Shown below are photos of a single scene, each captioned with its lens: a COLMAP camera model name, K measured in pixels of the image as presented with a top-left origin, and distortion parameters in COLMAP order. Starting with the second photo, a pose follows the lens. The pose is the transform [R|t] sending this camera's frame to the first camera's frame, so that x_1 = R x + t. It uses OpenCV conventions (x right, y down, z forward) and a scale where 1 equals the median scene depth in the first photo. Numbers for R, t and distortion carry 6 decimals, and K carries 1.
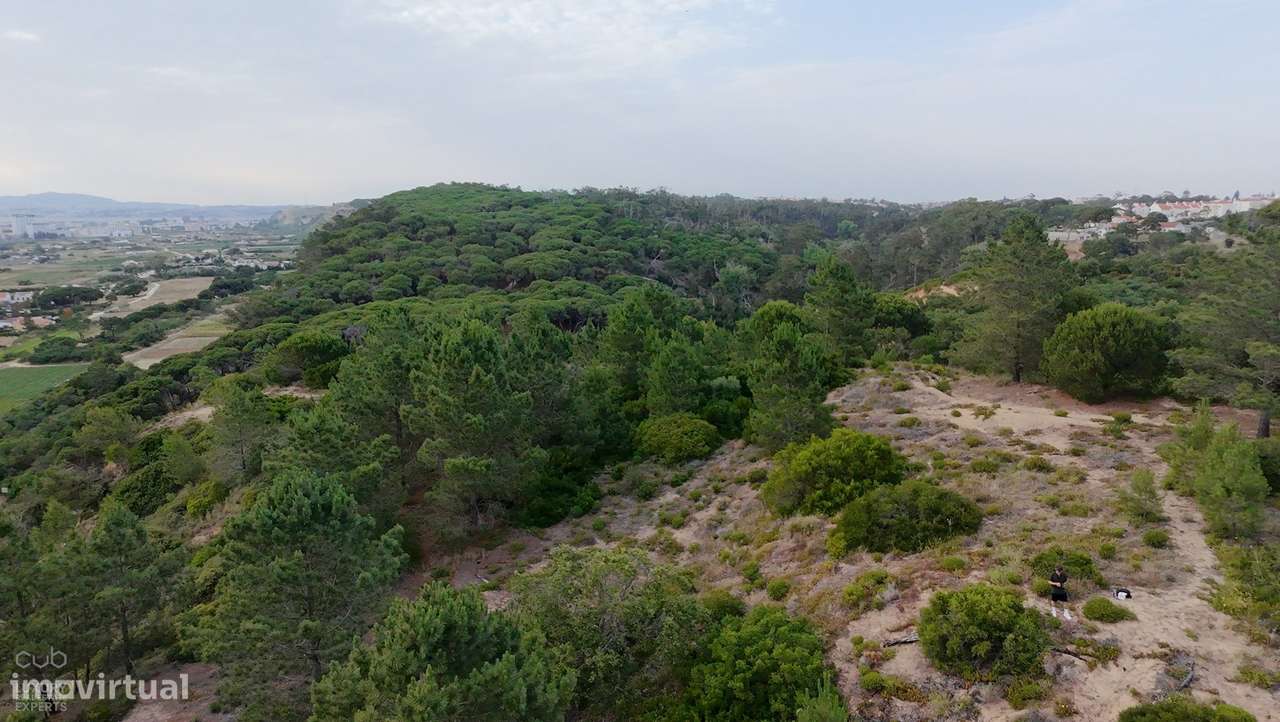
lens RADIAL K [[818.7, 0, 648.9], [0, 818.7, 362.2], [0, 0, 1]] dist [0.006240, -0.004328]
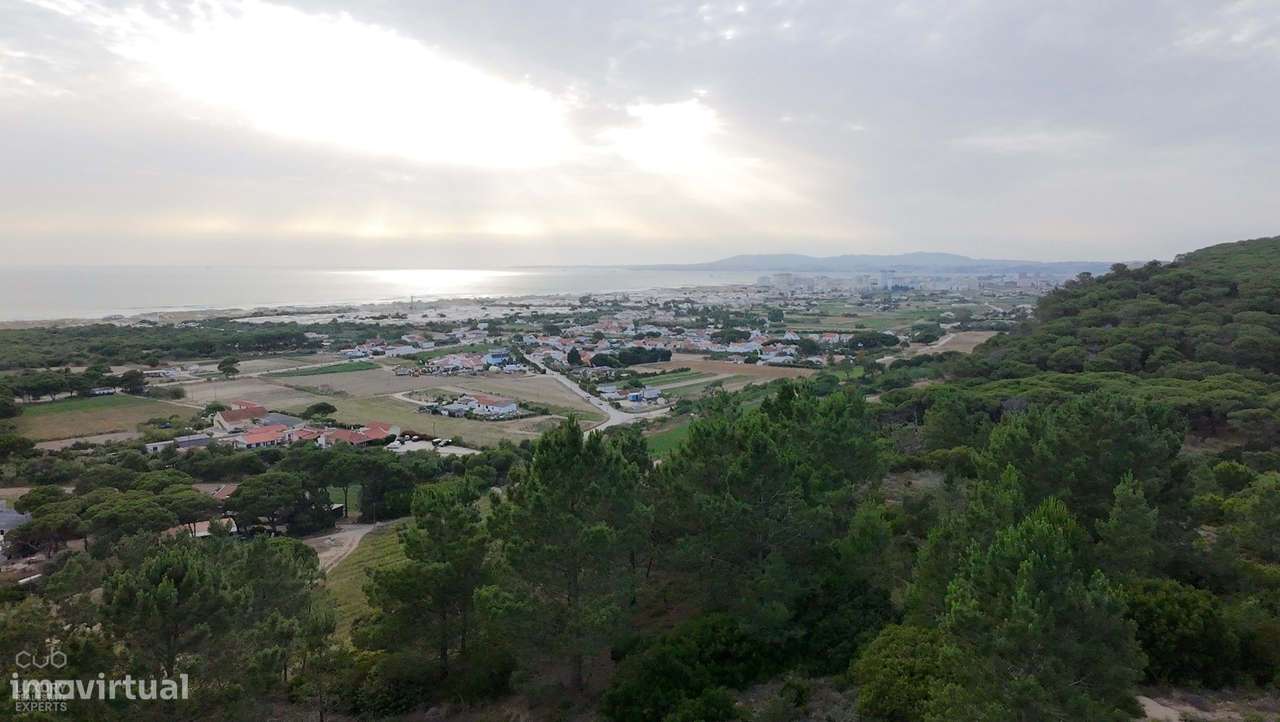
lens RADIAL K [[818.7, 0, 648.5], [0, 818.7, 361.9], [0, 0, 1]] dist [0.006240, -0.004328]
pose [[0.589399, 0.093479, -0.802415, 0.071696], [-0.147470, 0.989043, 0.006900, -0.019225], [0.794268, 0.114265, 0.596726, 0.098668]]
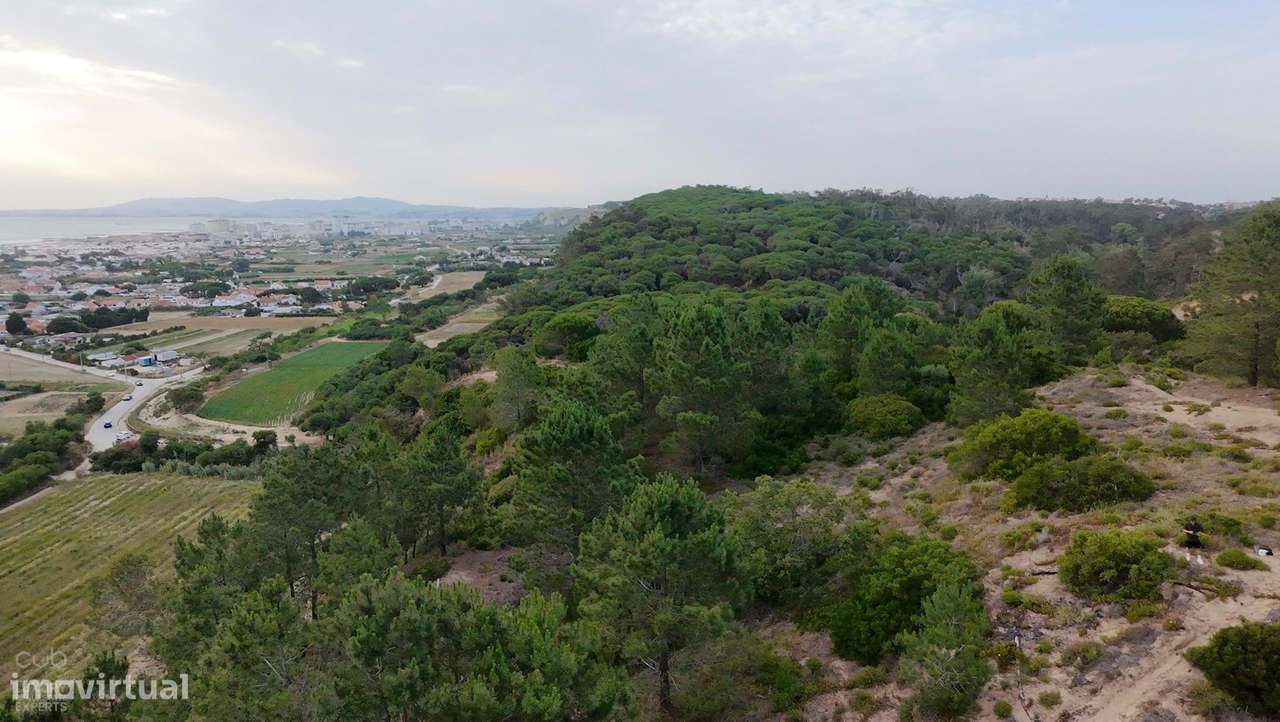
lens RADIAL K [[818.7, 0, 648.1], [0, 818.7, 361.2], [0, 0, 1]] dist [0.006240, -0.004328]
pose [[0.958487, 0.051159, -0.280510, 0.007370], [-0.052106, 0.998633, 0.004086, 0.006084], [0.280335, 0.010700, 0.959843, -0.028442]]
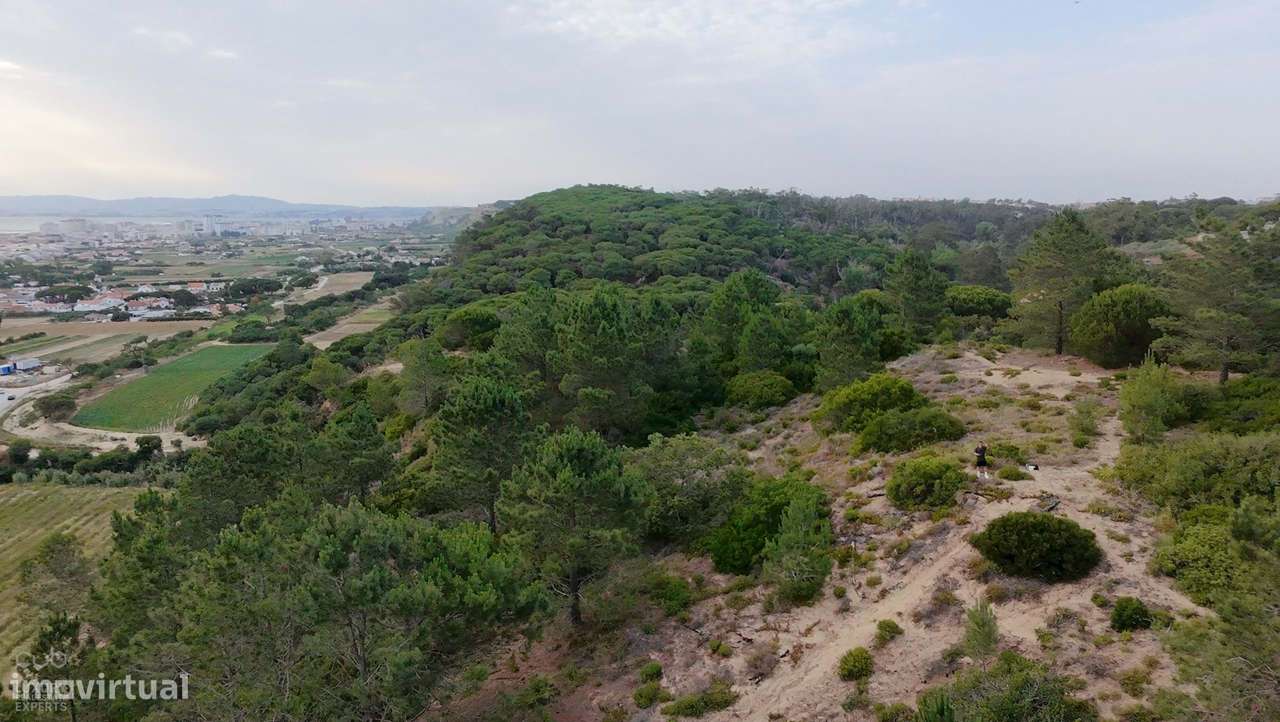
lens RADIAL K [[818.7, 0, 647.6], [0, 818.7, 362.5], [0, 0, 1]] dist [0.006240, -0.004328]
pose [[0.987149, 0.029626, -0.157031, 0.011980], [-0.029782, 0.999555, 0.001361, 0.010867], [0.157002, 0.003334, 0.987593, -0.050860]]
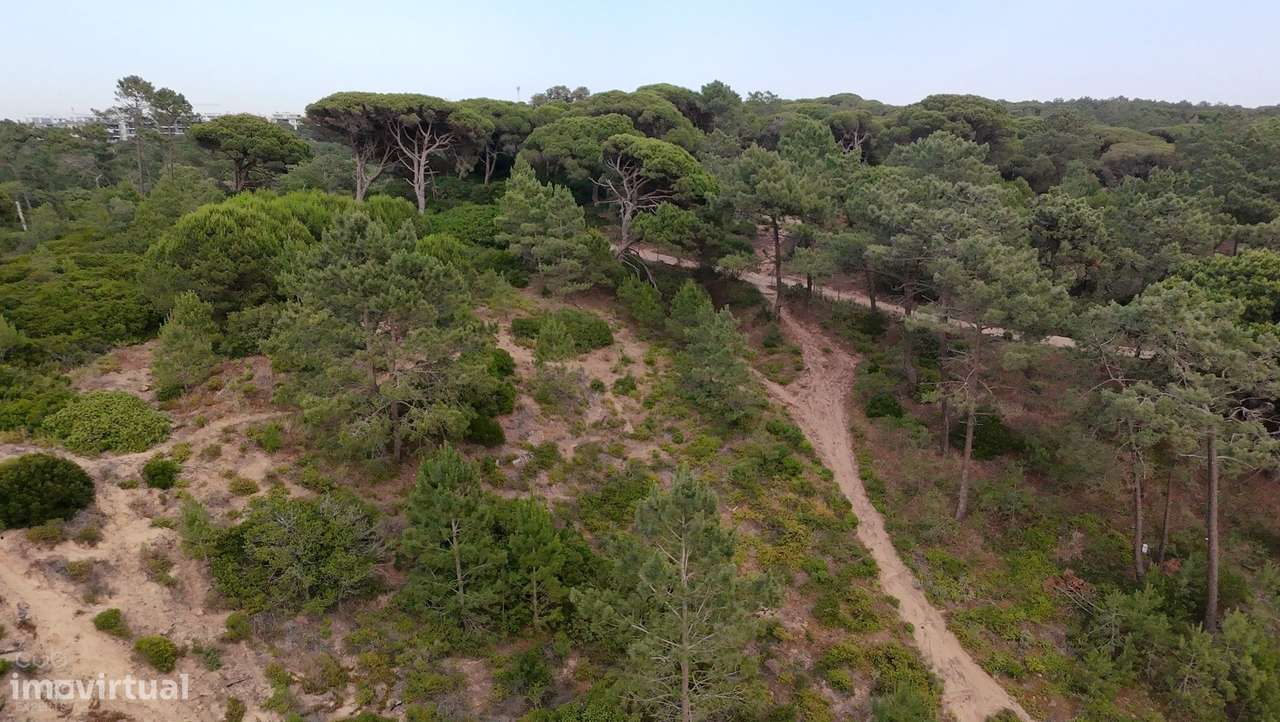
lens RADIAL K [[818.7, 0, 646.9], [0, 818.7, 351.5], [0, 0, 1]] dist [0.006240, -0.004328]
pose [[-0.461290, -0.222479, 0.858903, -0.076749], [0.153744, 0.933364, 0.324337, -0.004560], [-0.873828, 0.281665, -0.396346, 0.038934]]
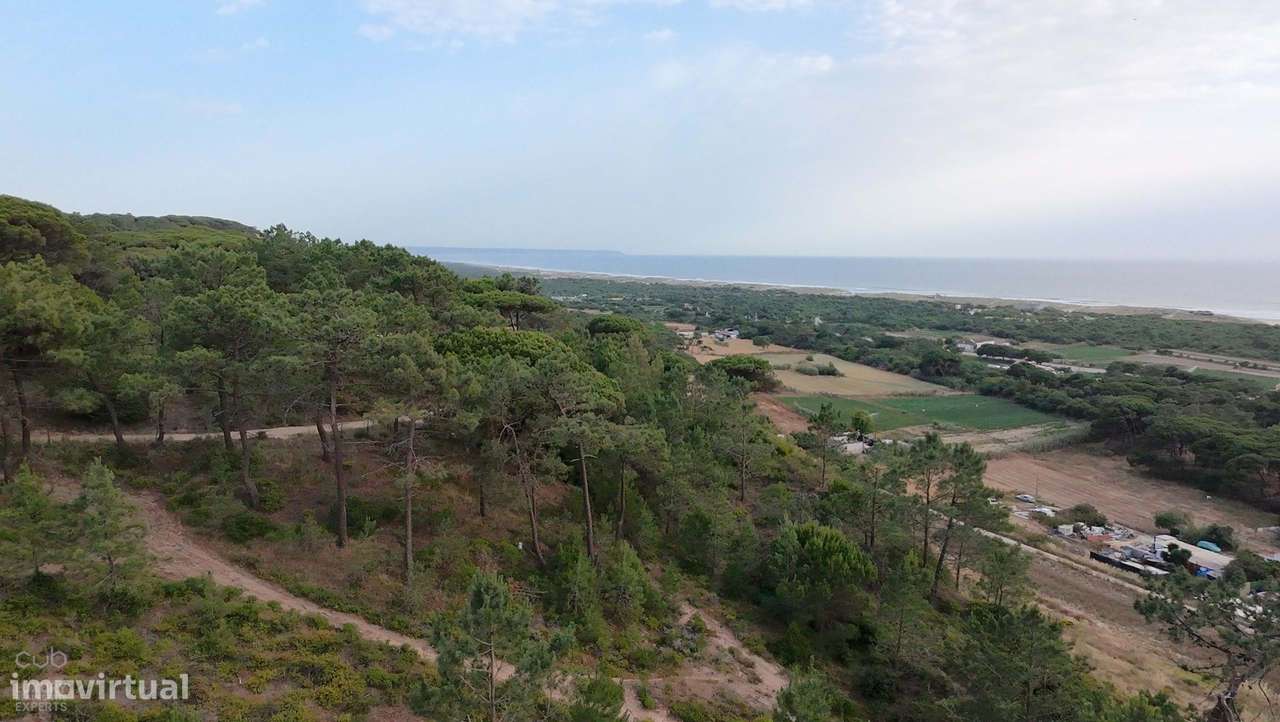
lens RADIAL K [[818.7, 0, 648.2], [0, 818.7, 363.8], [0, 0, 1]] dist [0.006240, -0.004328]
pose [[-0.983579, 0.015599, -0.179803, -0.001322], [-0.040672, 0.951473, 0.305032, -0.013594], [0.175836, 0.307336, -0.935215, 0.086891]]
